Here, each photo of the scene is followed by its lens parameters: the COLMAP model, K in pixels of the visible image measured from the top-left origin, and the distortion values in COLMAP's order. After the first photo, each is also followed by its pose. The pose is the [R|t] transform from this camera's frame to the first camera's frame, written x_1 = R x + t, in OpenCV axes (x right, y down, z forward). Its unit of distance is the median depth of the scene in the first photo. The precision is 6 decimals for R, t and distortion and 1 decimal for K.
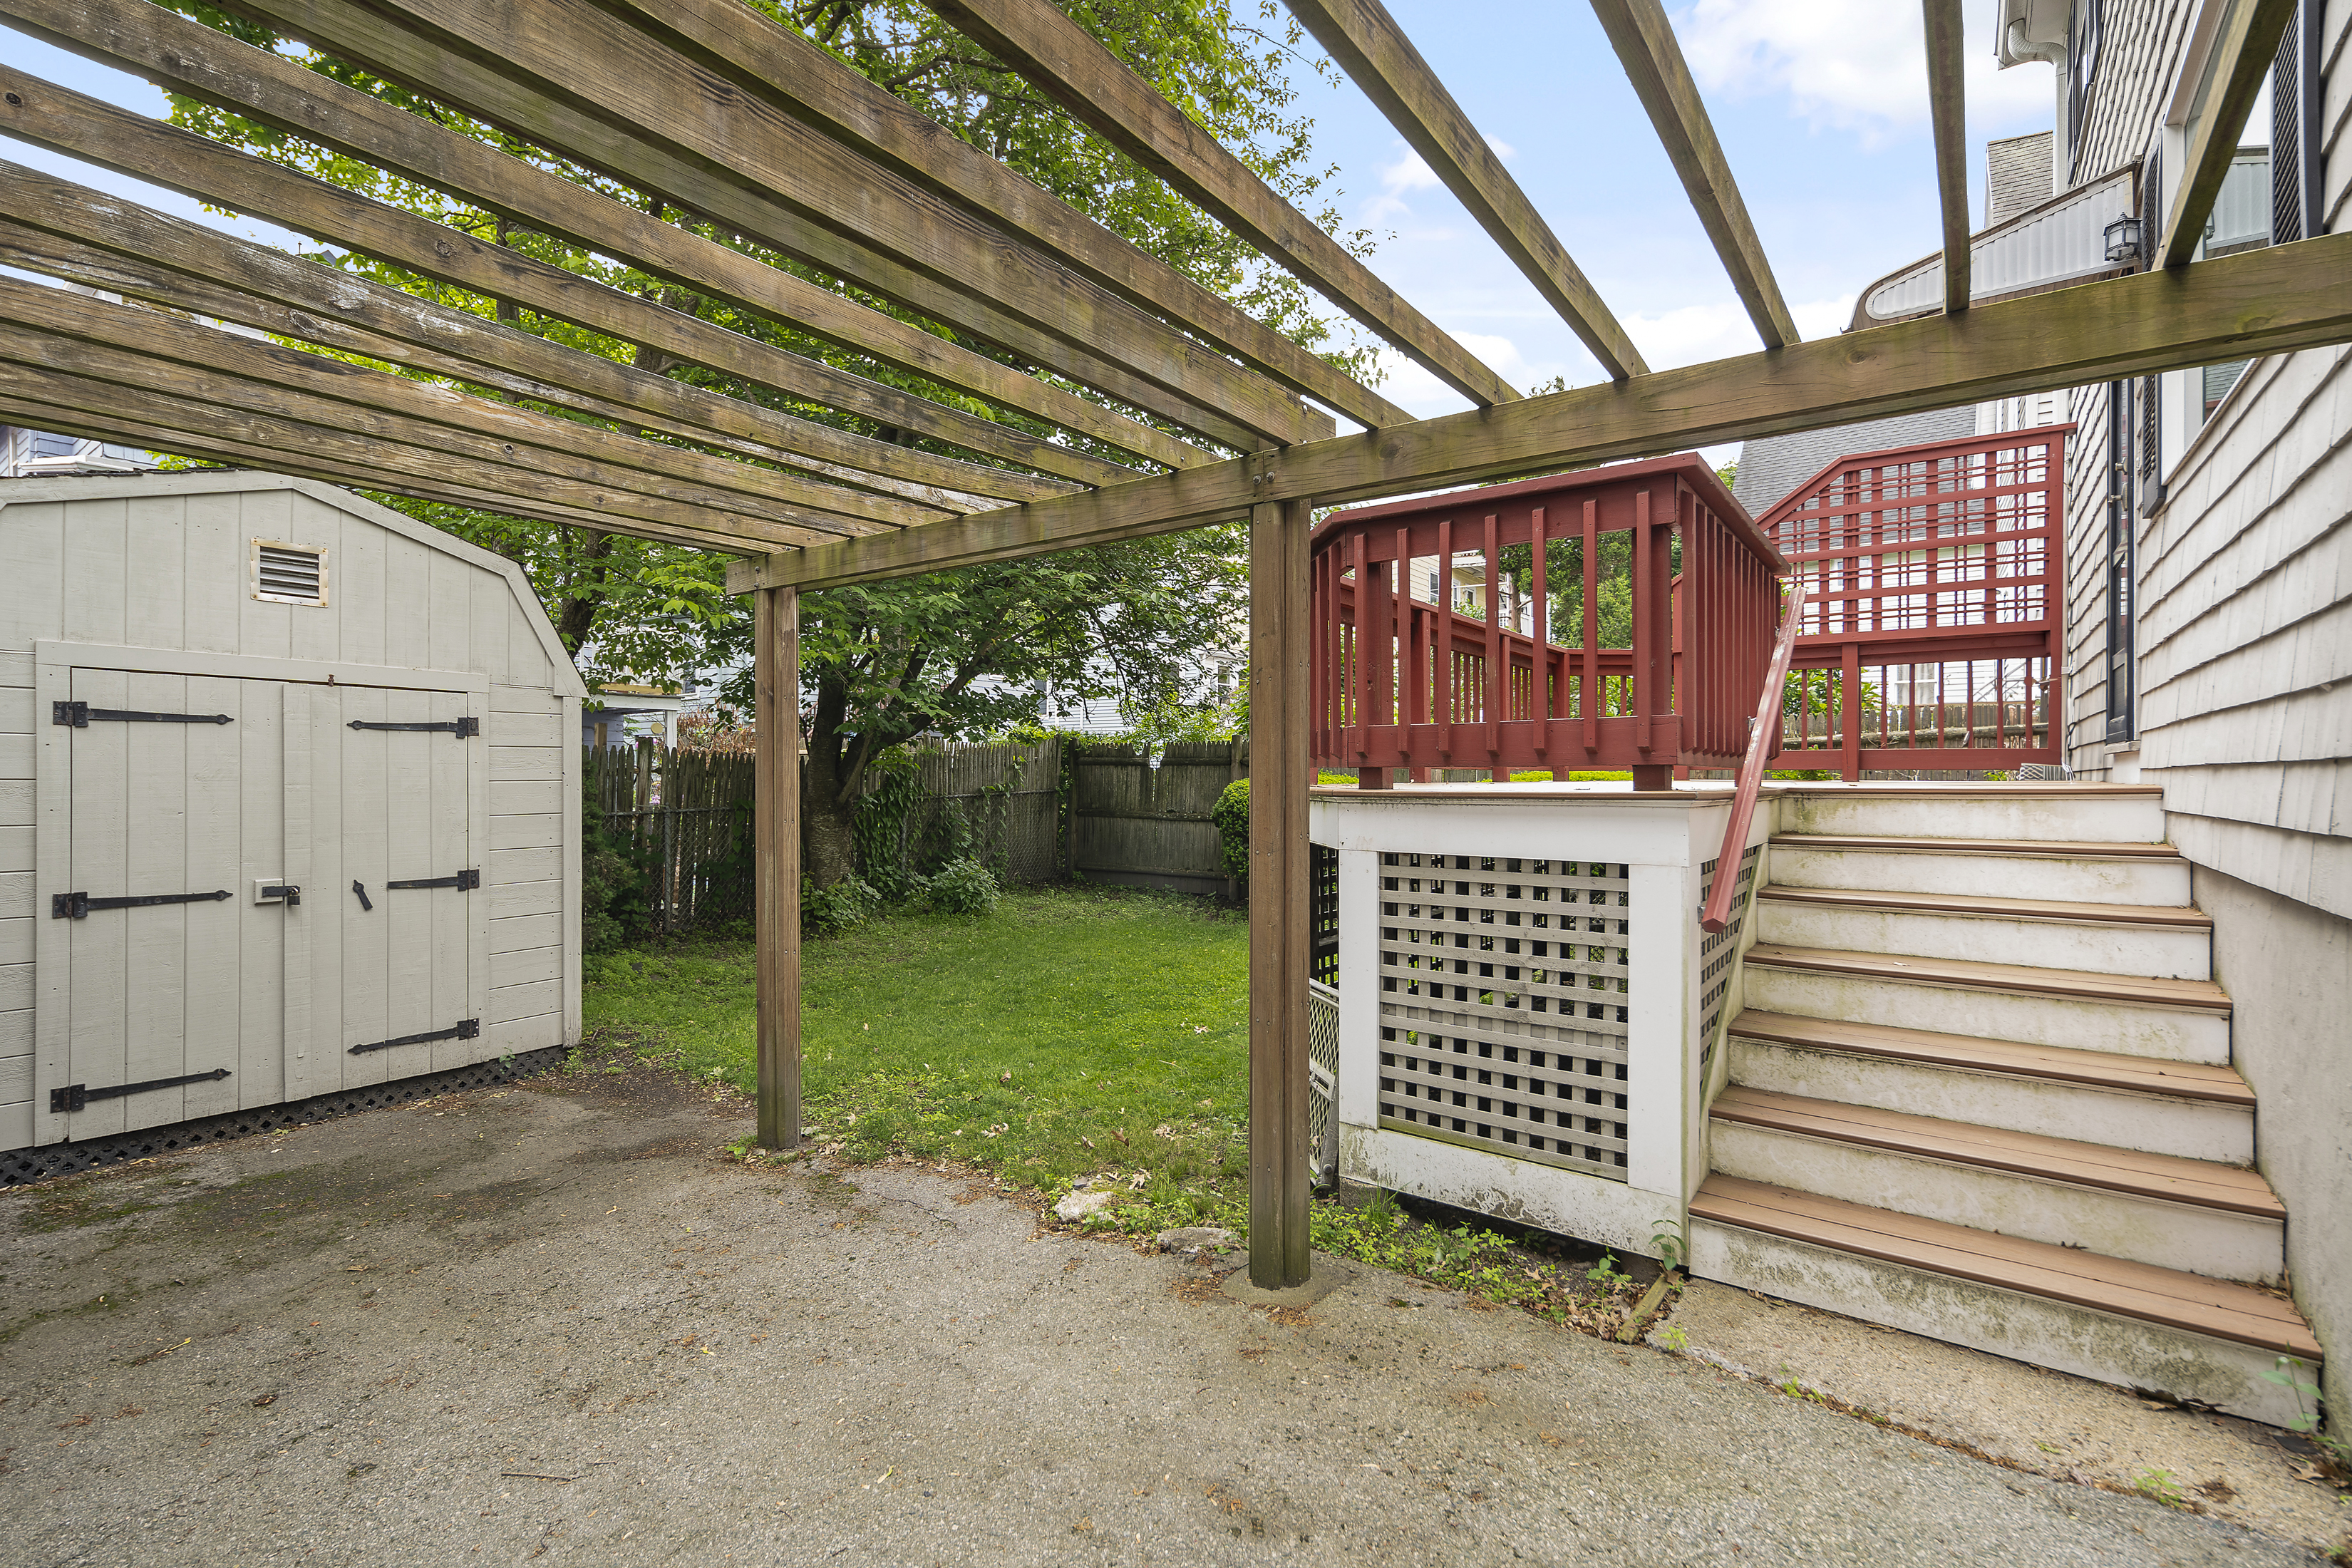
lens RADIAL K [[1054.0, 0, 1183.8], [0, 1054.0, 771.8], [0, 0, 1]] dist [-0.001420, -0.001286]
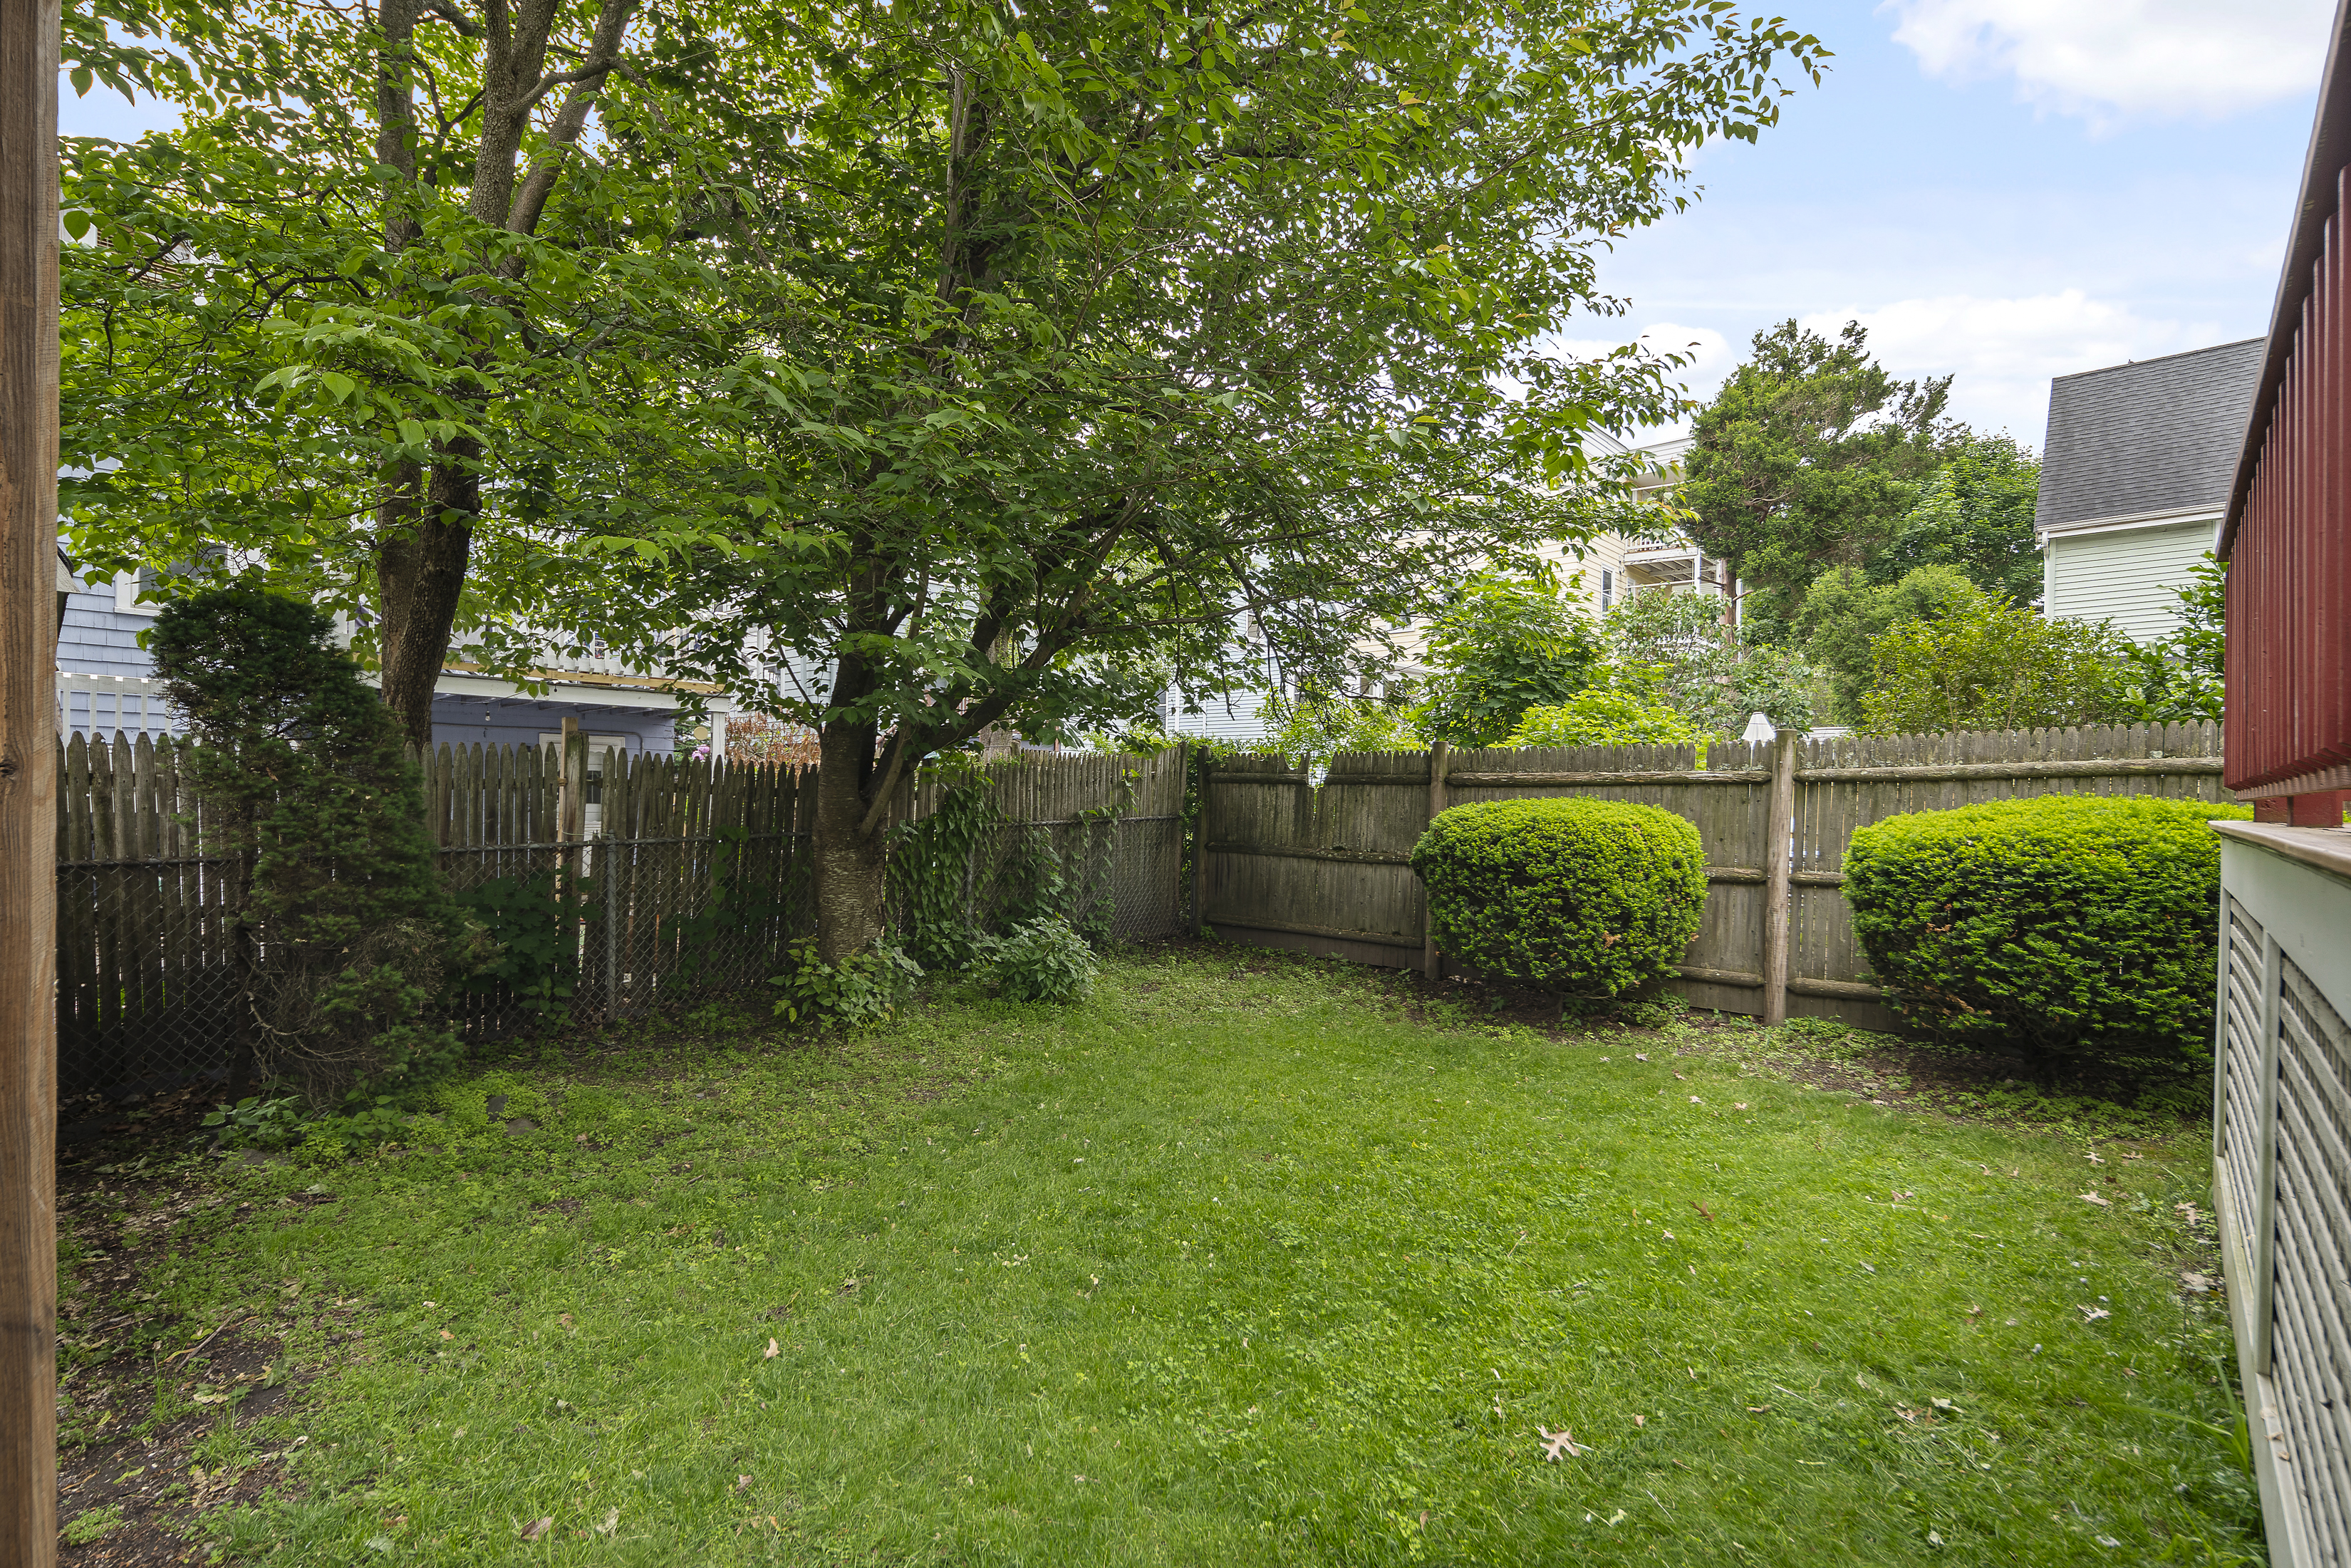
lens RADIAL K [[1053.5, 0, 1183.0], [0, 1053.5, 777.4], [0, 0, 1]] dist [-0.001420, -0.001286]
pose [[0.993690, 0.010704, -0.111649, -0.040664], [-0.012242, 0.999839, -0.013102, -0.000022], [0.111491, 0.014386, 0.993661, 0.294313]]
